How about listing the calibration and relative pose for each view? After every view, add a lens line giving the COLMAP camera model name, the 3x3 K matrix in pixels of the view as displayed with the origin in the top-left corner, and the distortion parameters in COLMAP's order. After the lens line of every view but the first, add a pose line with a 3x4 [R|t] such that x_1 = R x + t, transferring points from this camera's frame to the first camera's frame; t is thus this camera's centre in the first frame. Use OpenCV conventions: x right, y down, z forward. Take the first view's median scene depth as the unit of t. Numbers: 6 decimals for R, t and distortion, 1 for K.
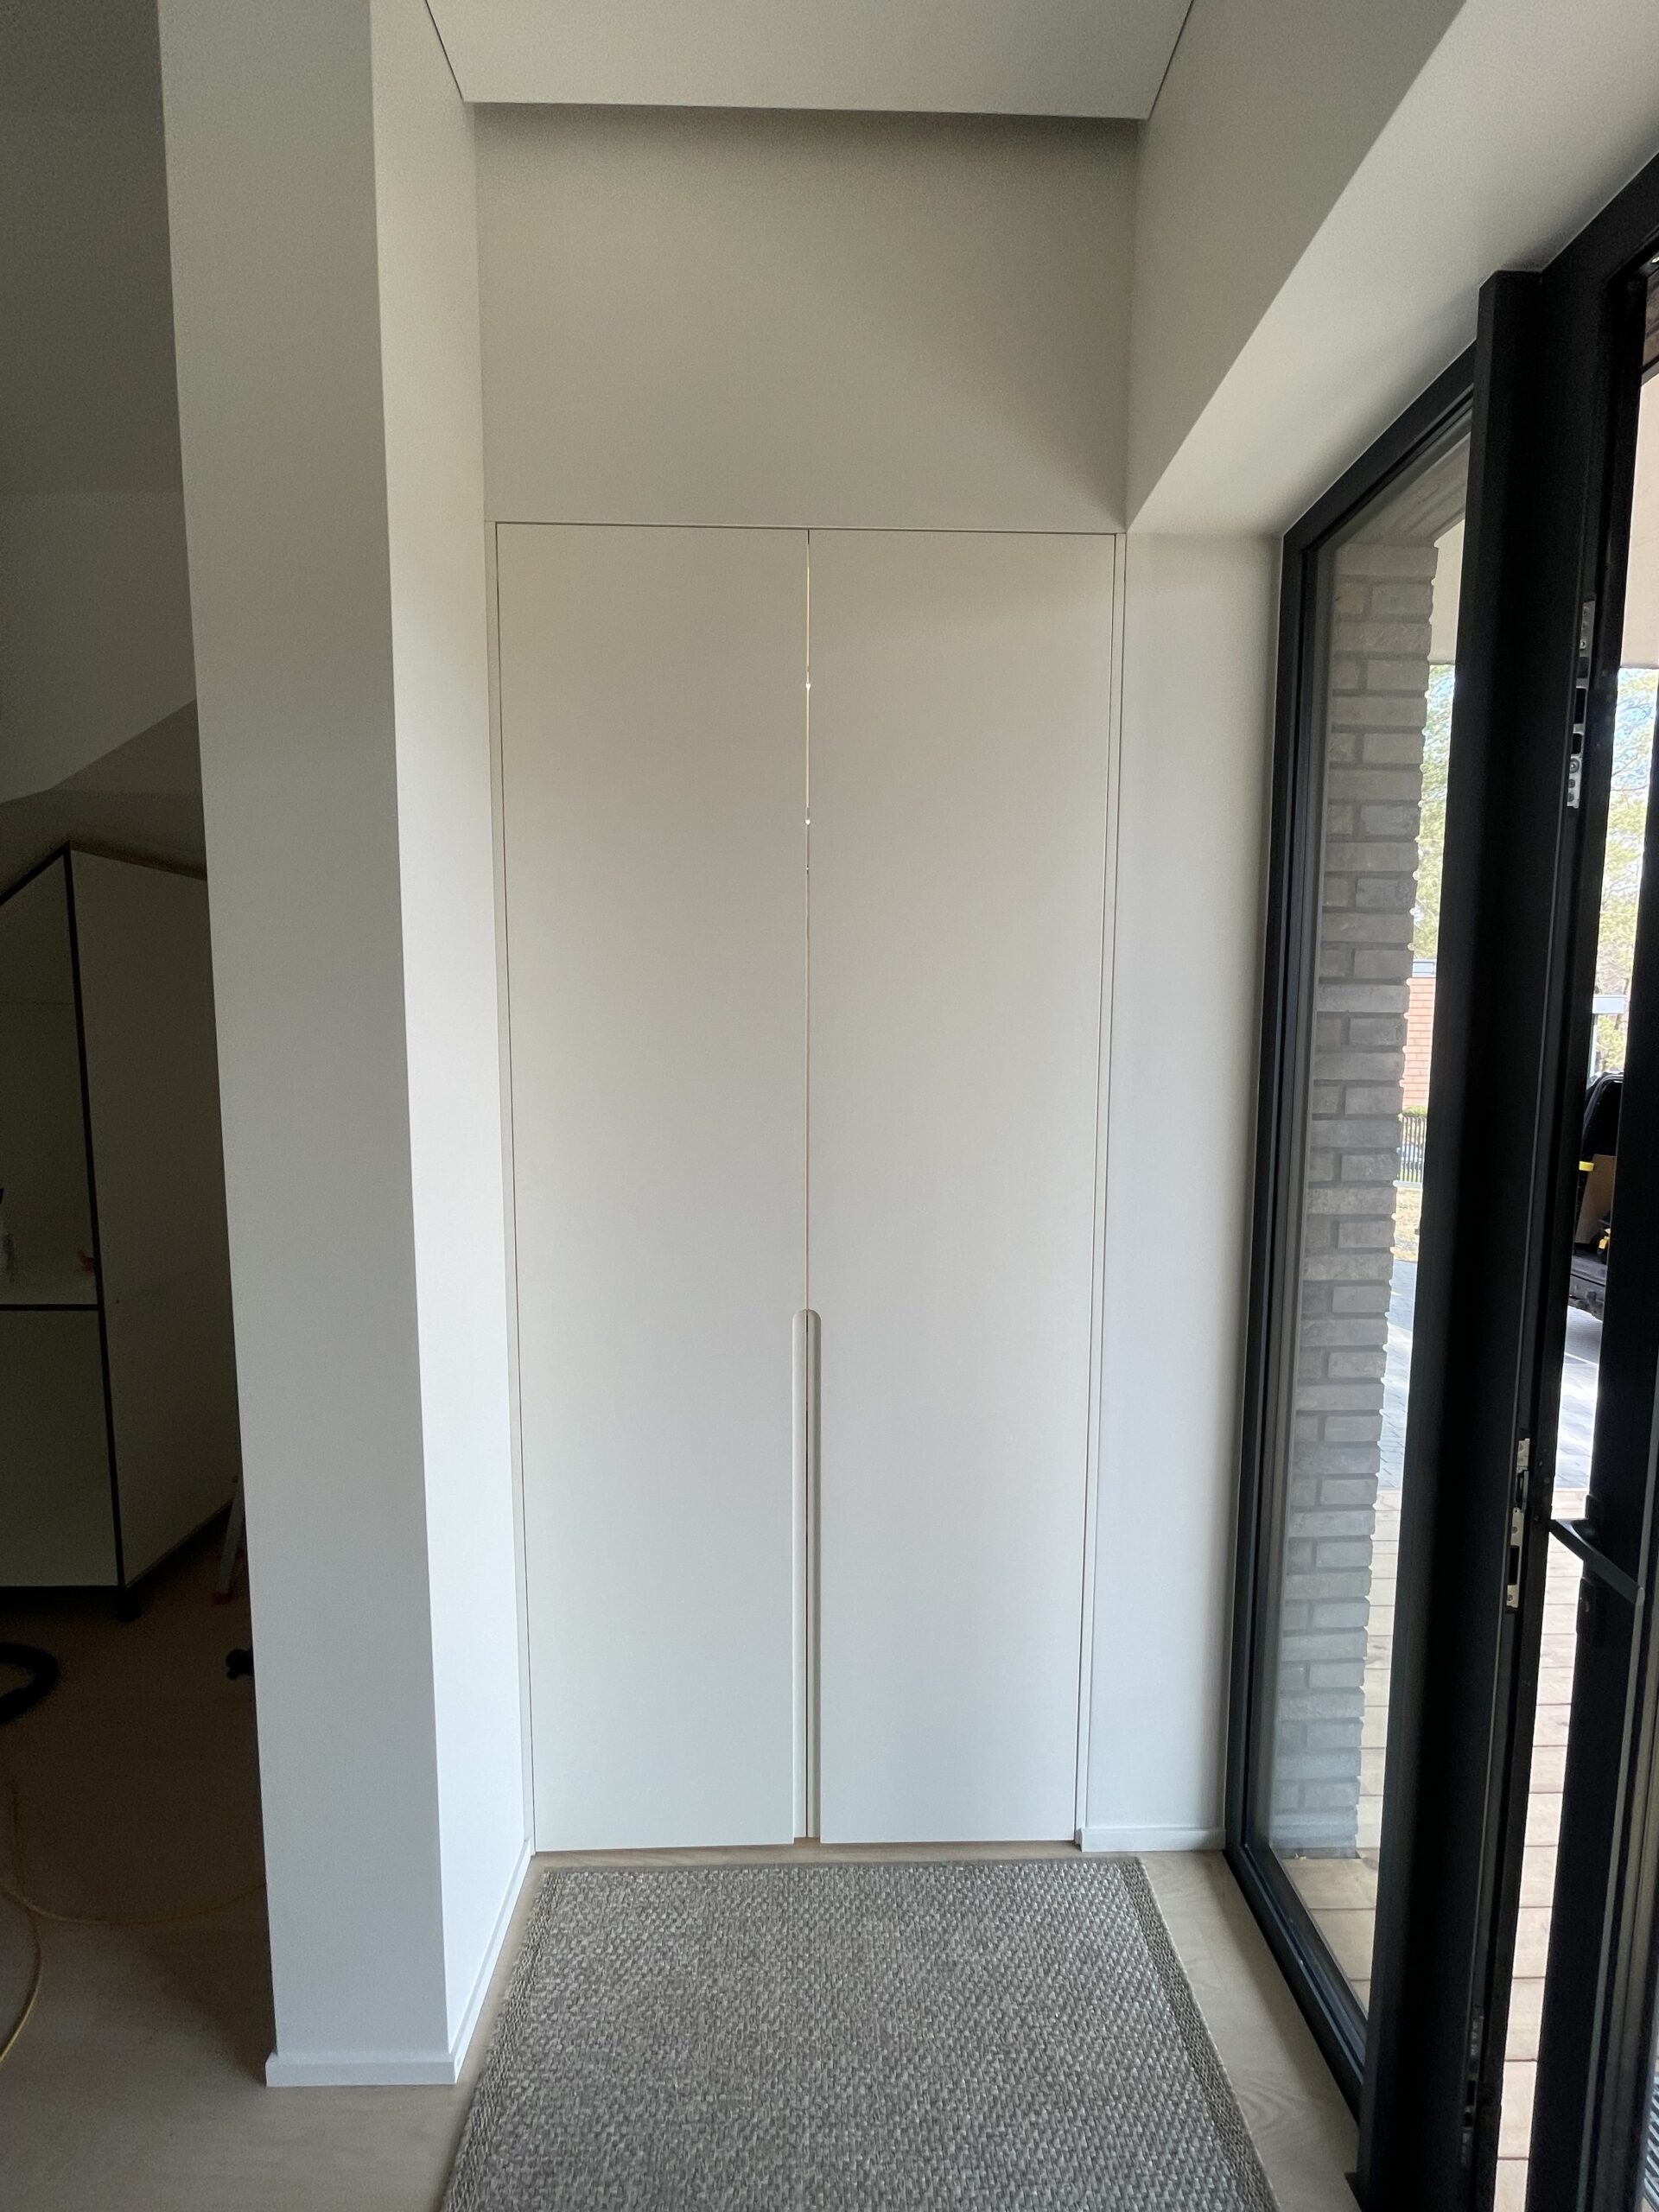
lens RADIAL K [[889.0, 0, 829.5], [0, 889.0, 1106.0], [0, 0, 1]] dist [-0.001357, -0.002576]
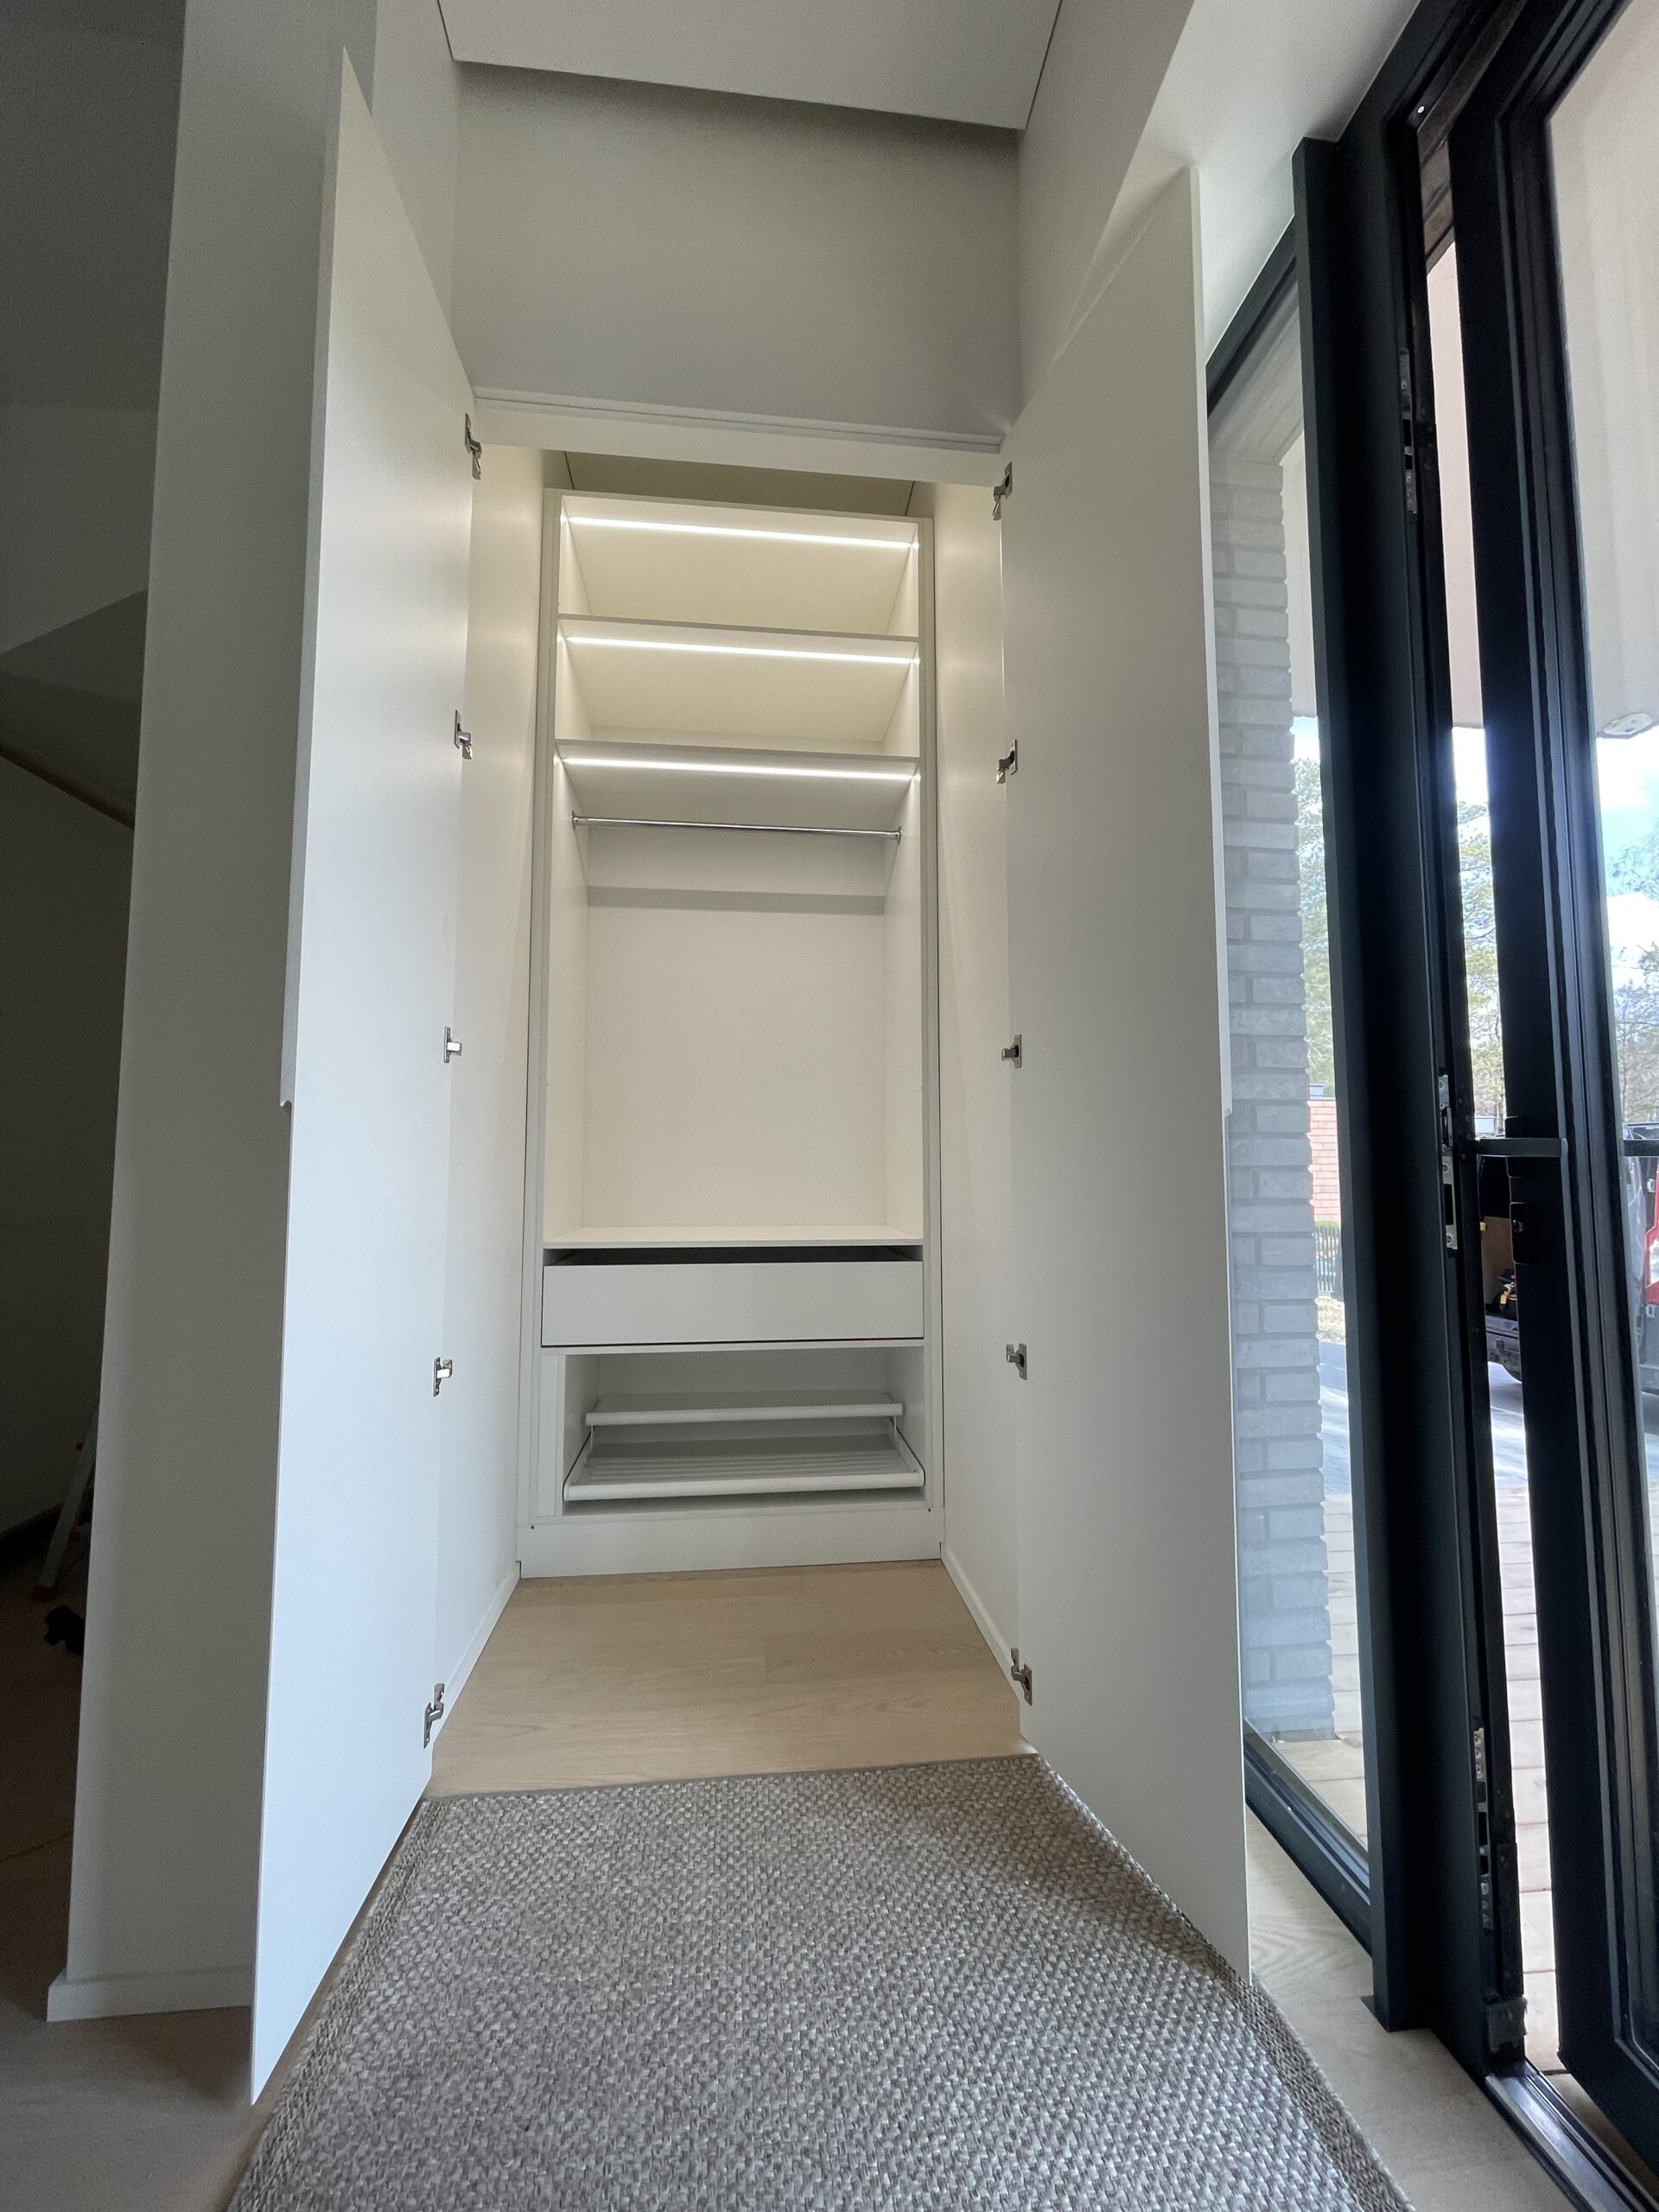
lens RADIAL K [[897.2, 0, 829.5], [0, 897.2, 1106.0], [0, 0, 1]] dist [-0.001442, -0.000352]
pose [[0.996505, 0.000081, 0.083537, -0.011148], [0.013473, 0.986751, -0.161684, 0.444084], [-0.082443, 0.162244, 0.983301, 0.029429]]
